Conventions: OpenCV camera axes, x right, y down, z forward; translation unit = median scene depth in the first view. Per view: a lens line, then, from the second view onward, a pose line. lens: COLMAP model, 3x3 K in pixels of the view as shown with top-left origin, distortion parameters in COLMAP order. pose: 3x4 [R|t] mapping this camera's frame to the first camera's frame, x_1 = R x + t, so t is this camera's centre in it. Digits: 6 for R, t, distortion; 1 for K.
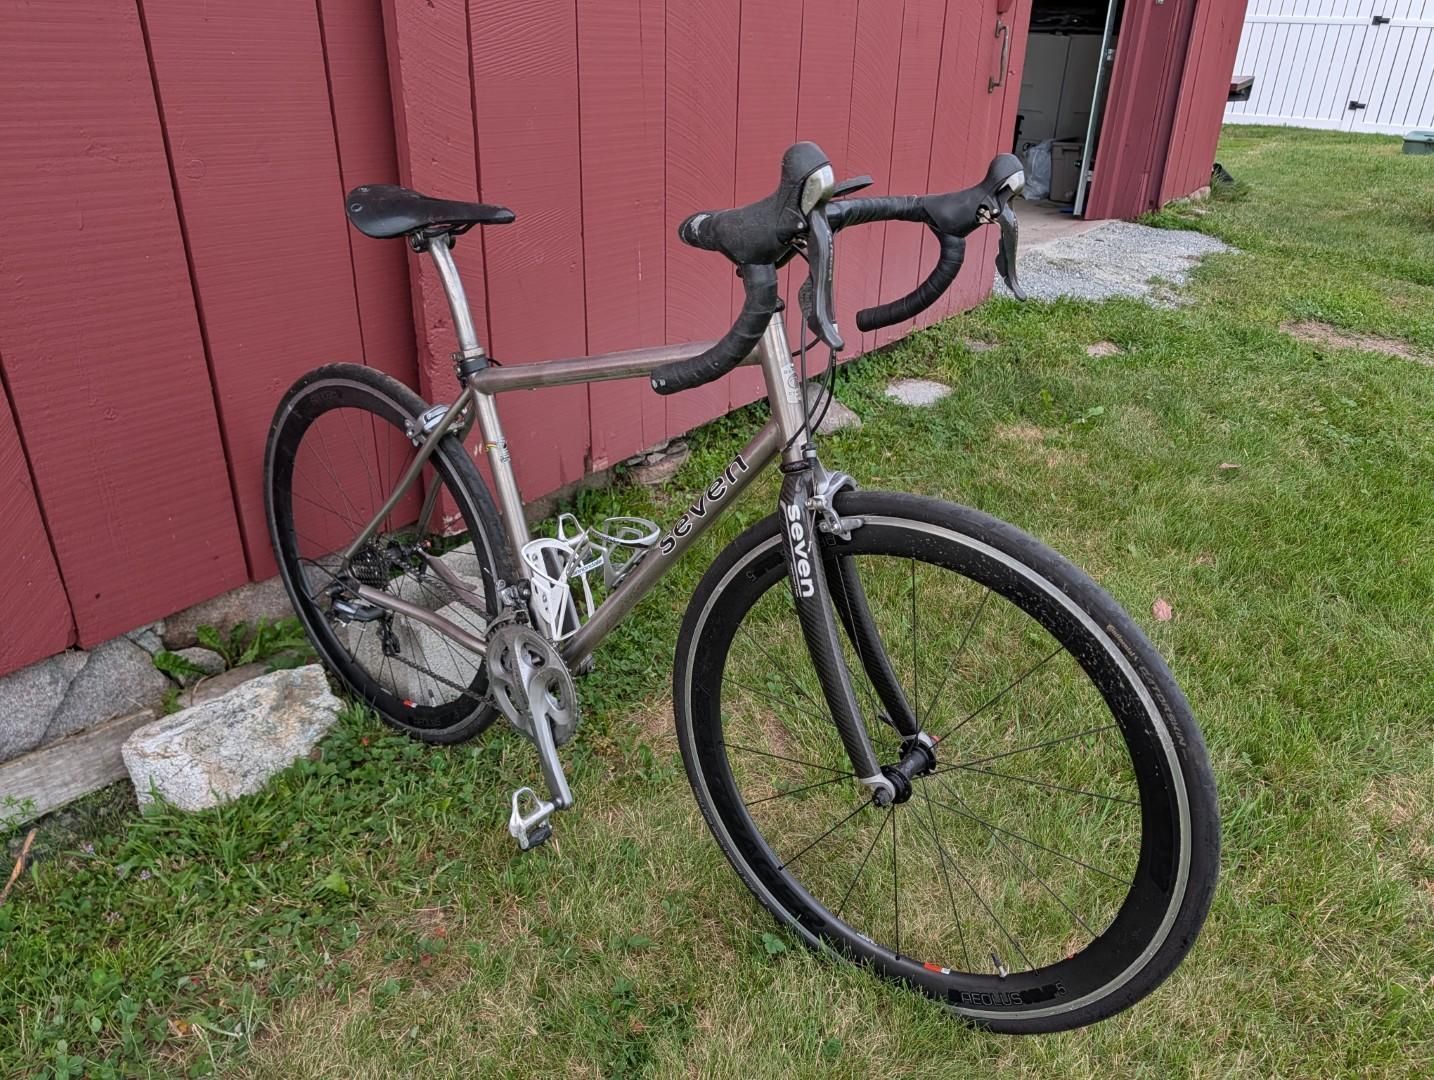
lens RADIAL K [[1048.5, 0, 722.1], [0, 1048.5, 517.2], [0, 0, 1]] dist [0.008146, 0.002829]
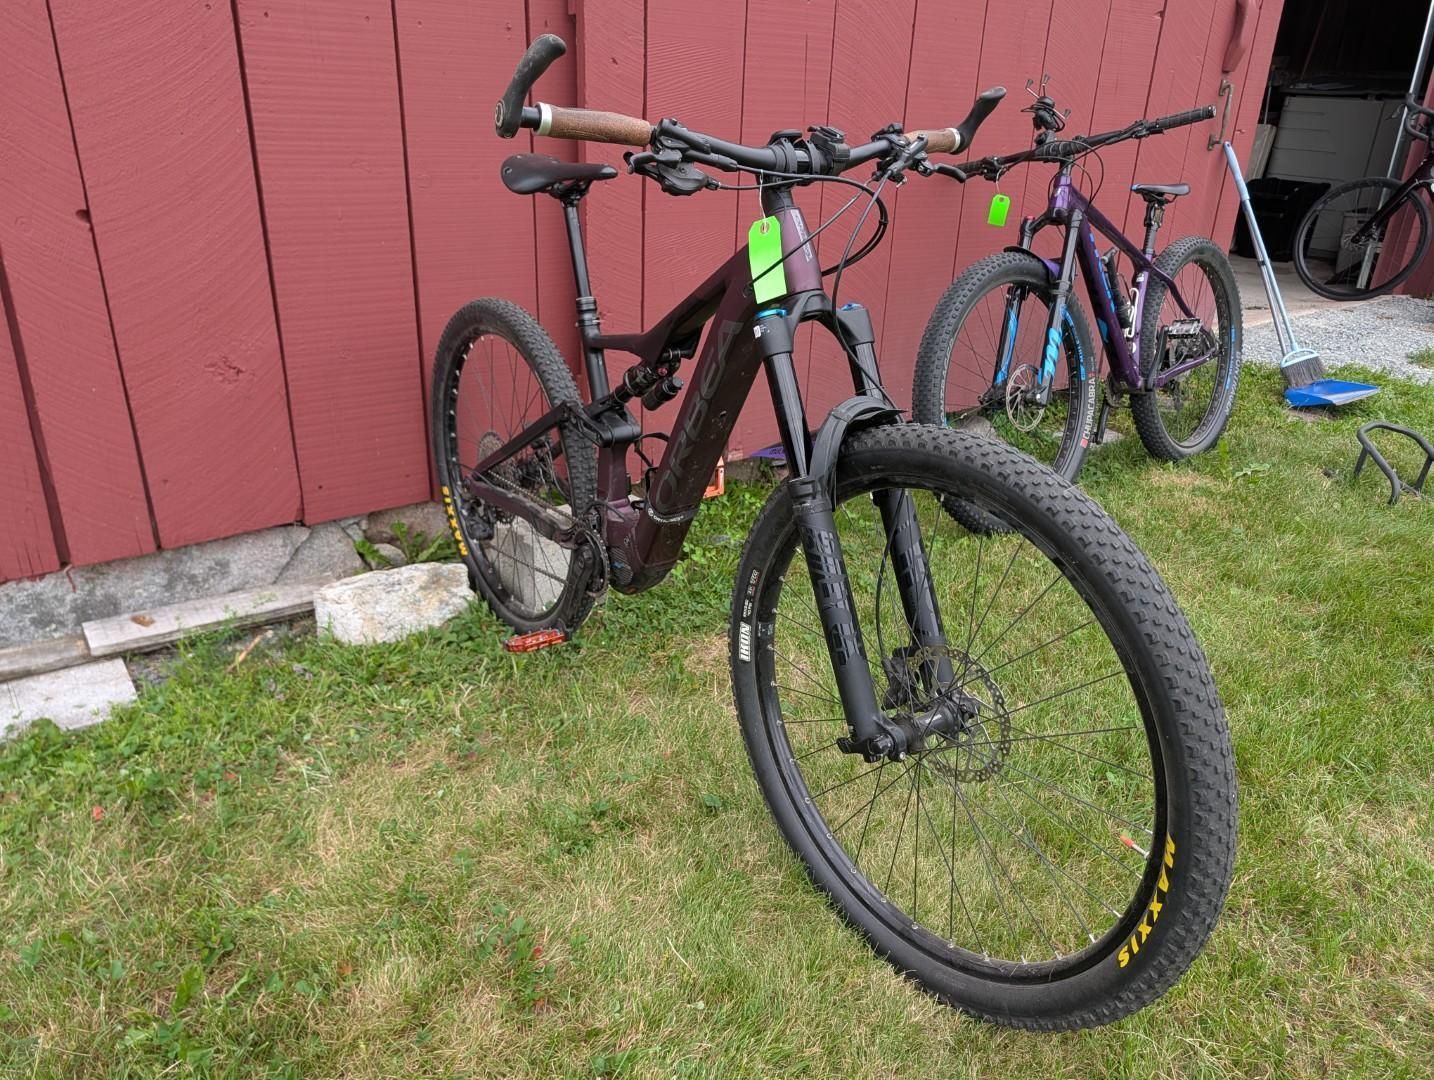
lens RADIAL K [[1048.5, 0, 688.9], [0, 1048.5, 524.9], [0, 0, 1]] dist [0.008146, 0.002829]
pose [[0.948443, 0.116839, -0.294626, 0.259882], [-0.133158, 0.990445, -0.035875, 0.105843], [0.287620, 0.073257, 0.954939, -0.154291]]
